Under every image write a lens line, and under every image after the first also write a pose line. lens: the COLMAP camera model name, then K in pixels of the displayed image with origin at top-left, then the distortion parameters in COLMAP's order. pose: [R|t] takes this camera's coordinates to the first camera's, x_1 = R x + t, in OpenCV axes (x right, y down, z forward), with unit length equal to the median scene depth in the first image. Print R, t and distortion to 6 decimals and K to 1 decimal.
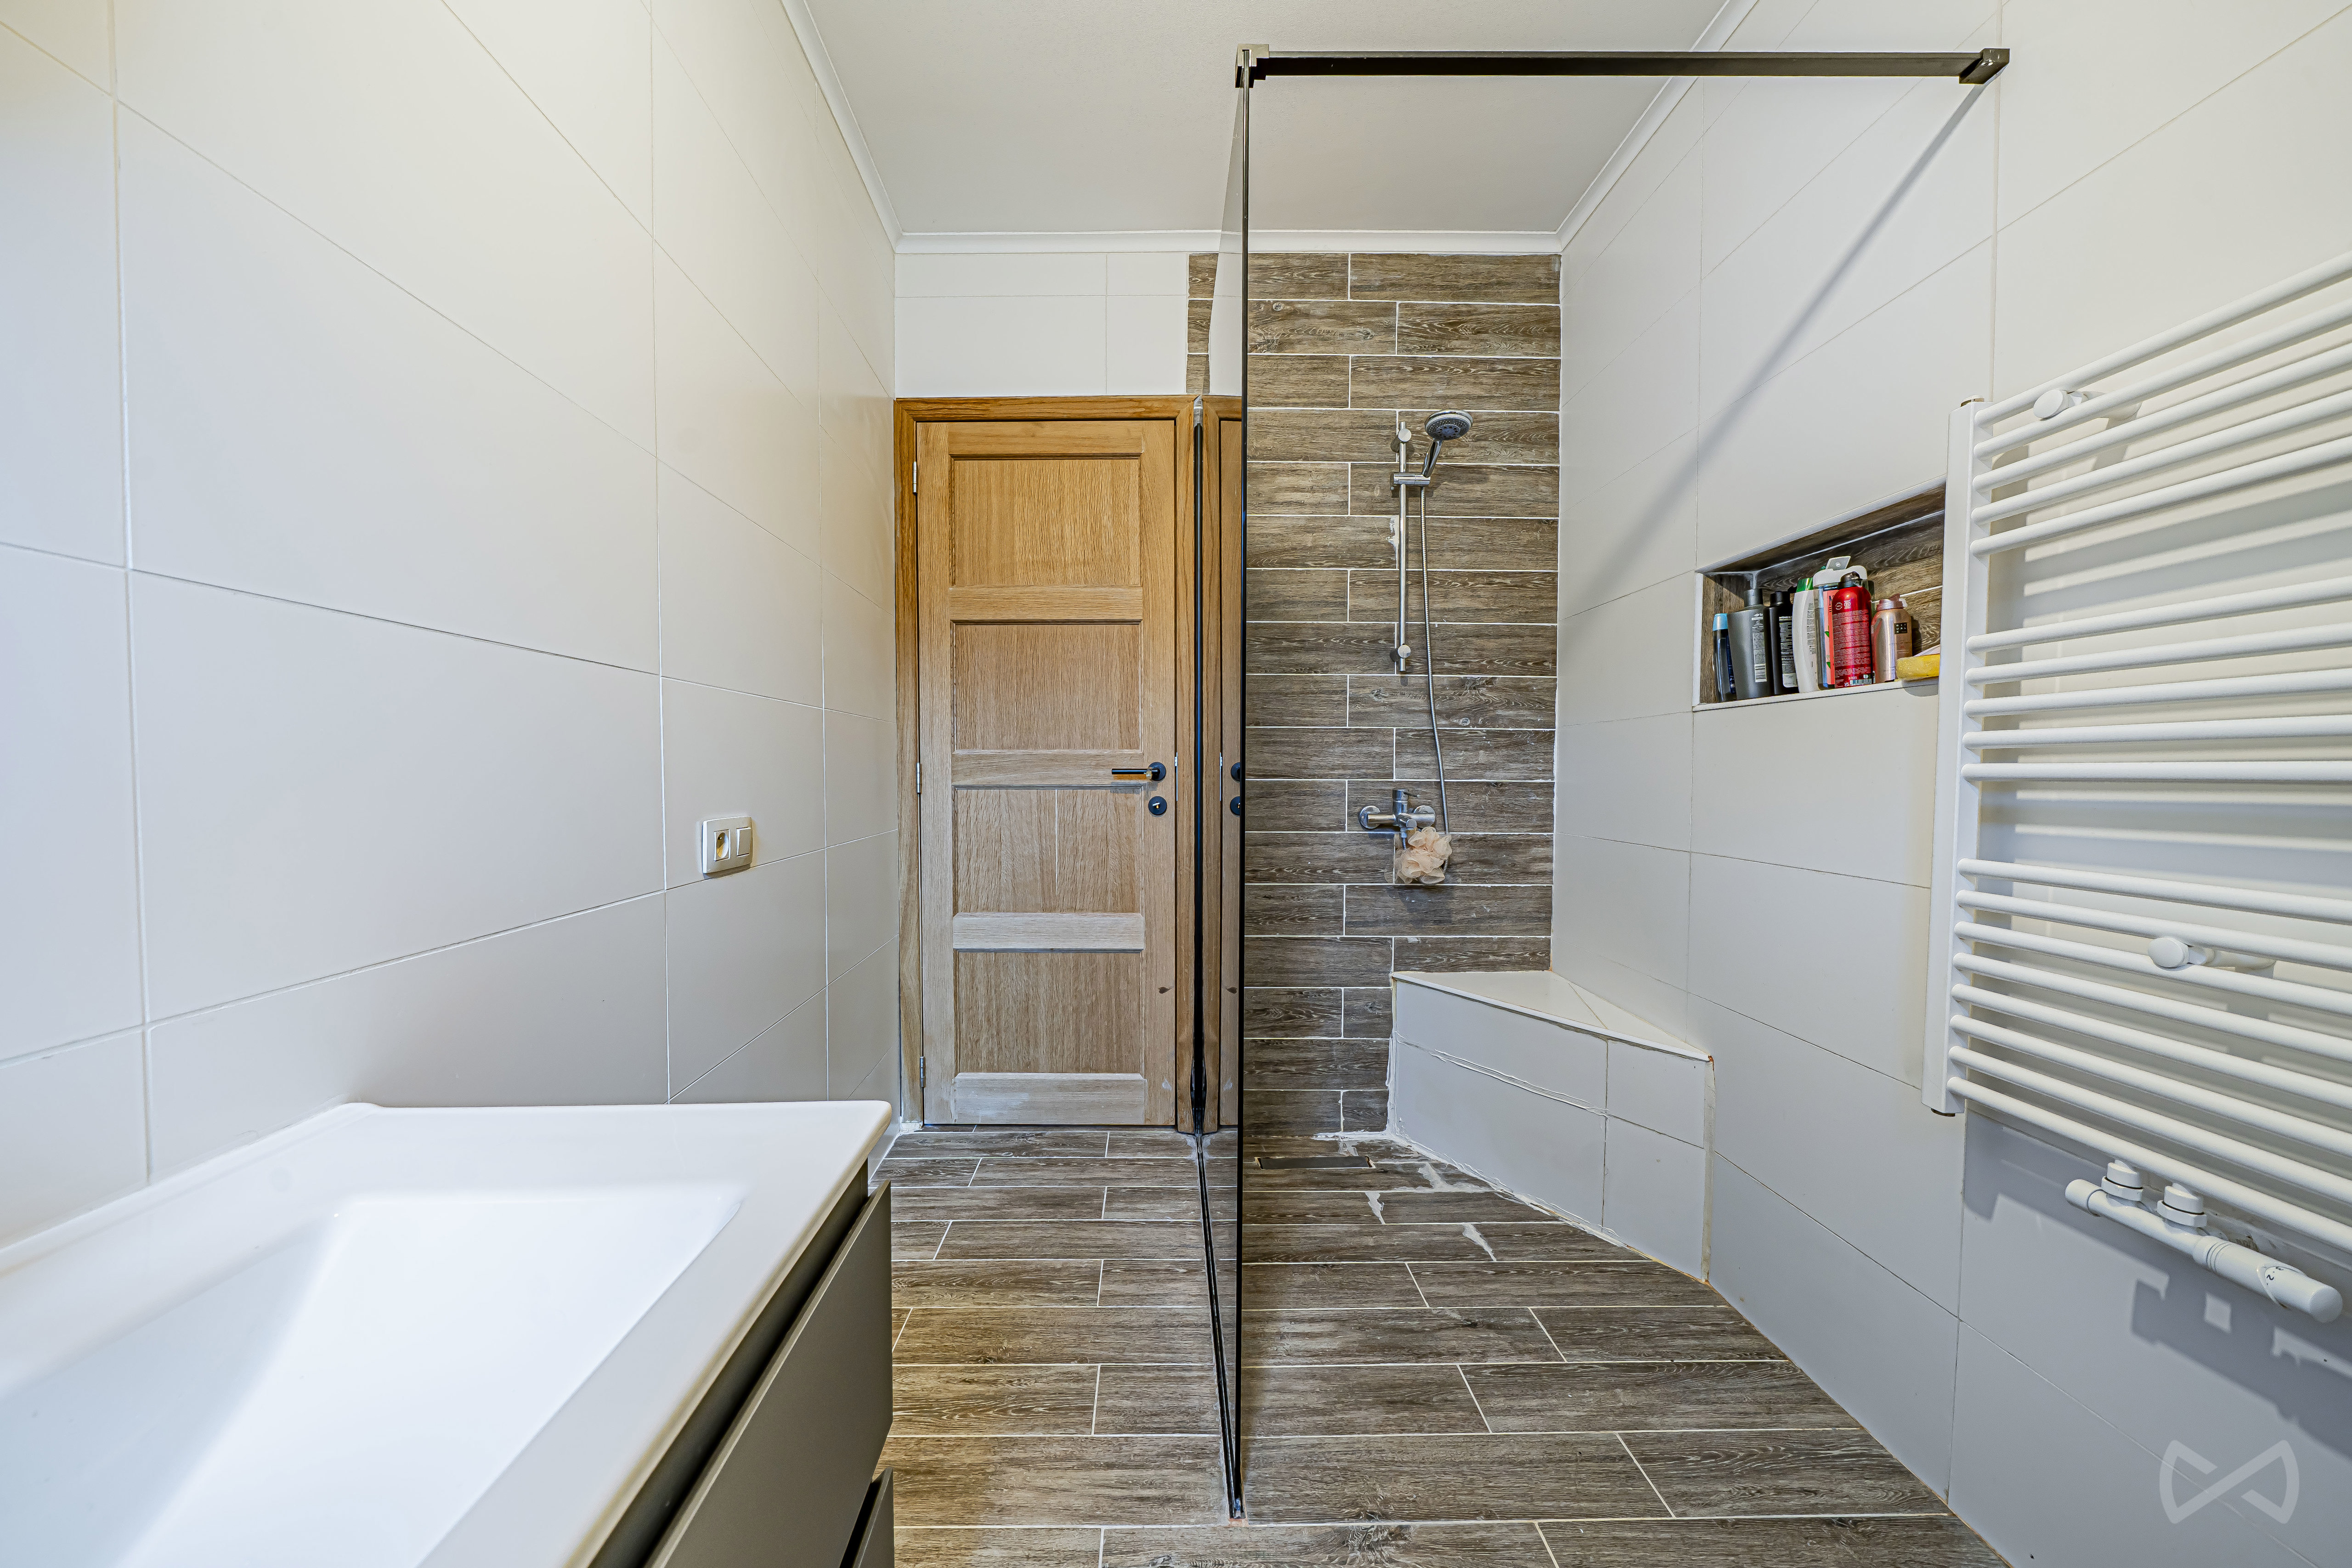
lens RADIAL K [[794.0, 0, 1182.3], [0, 794.0, 792.5], [0, 0, 1]] dist [-0.000349, -0.001493]
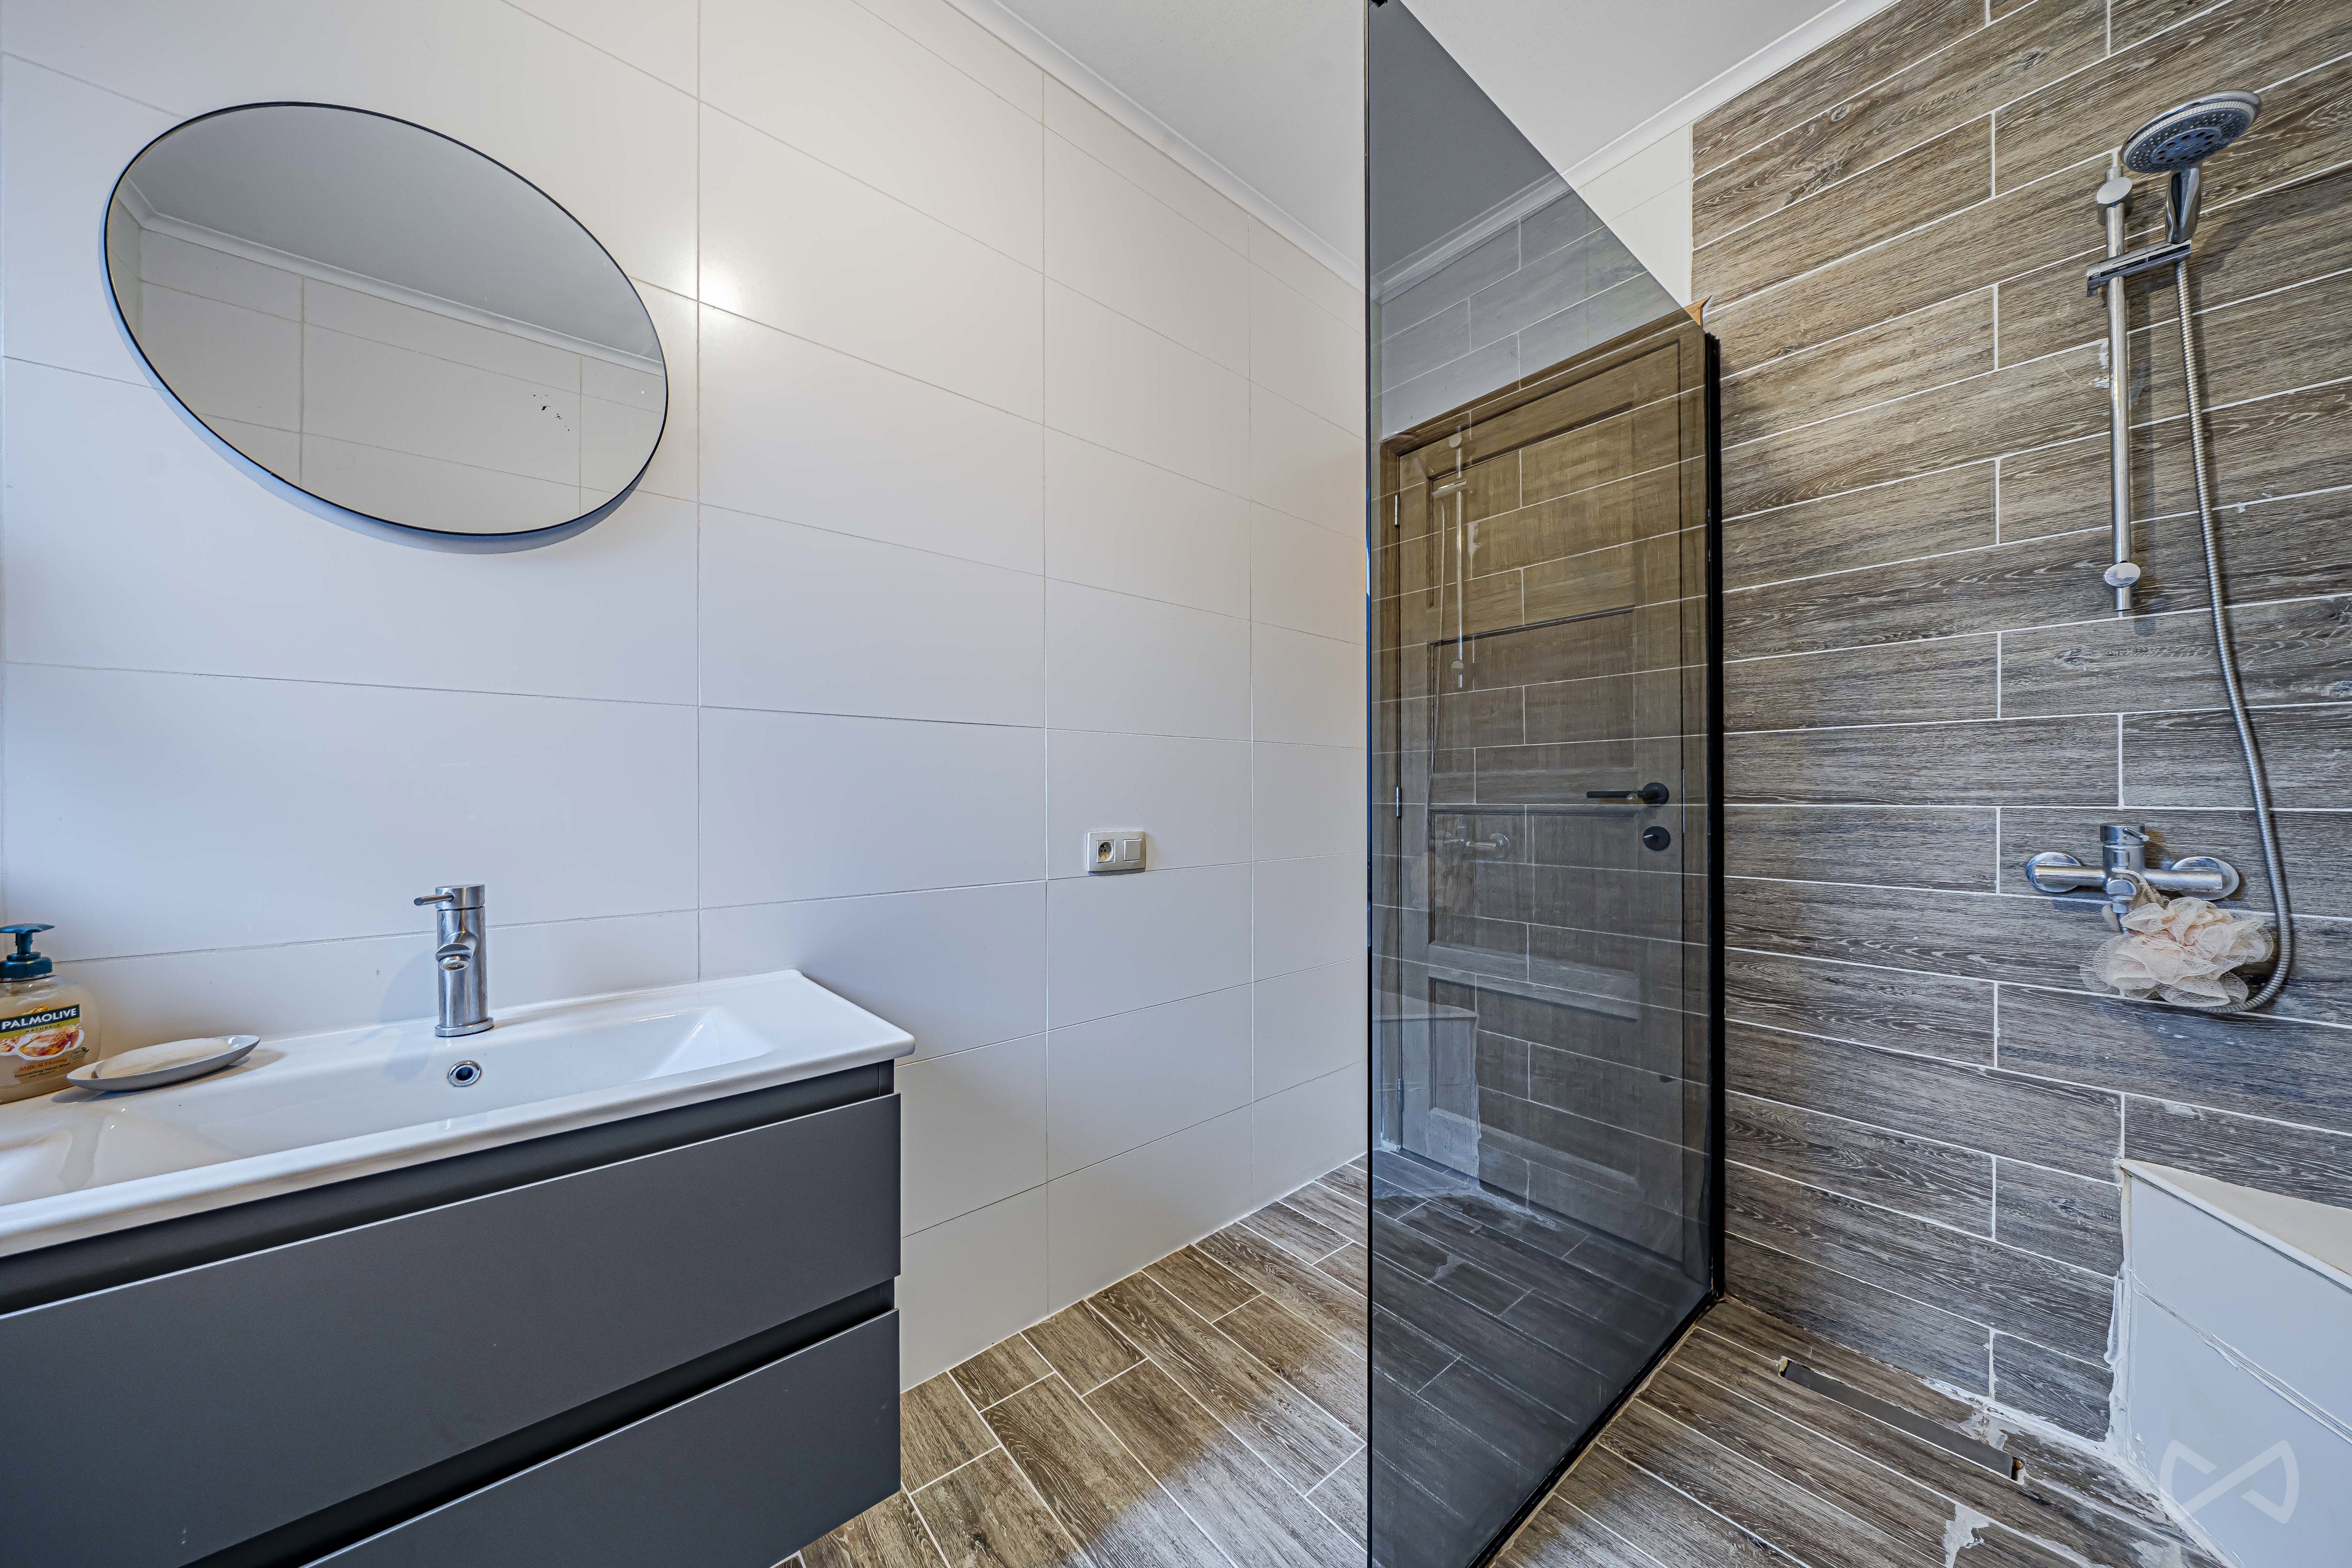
lens RADIAL K [[794.1, 0, 1182.3], [0, 794.1, 792.5], [0, 0, 1]] dist [-0.000349, -0.001493]
pose [[0.625854, -0.006202, -0.779915, 0.289678], [-0.017609, 0.999601, -0.022080, -0.002629], [0.779741, 0.027552, 0.625495, 0.146540]]
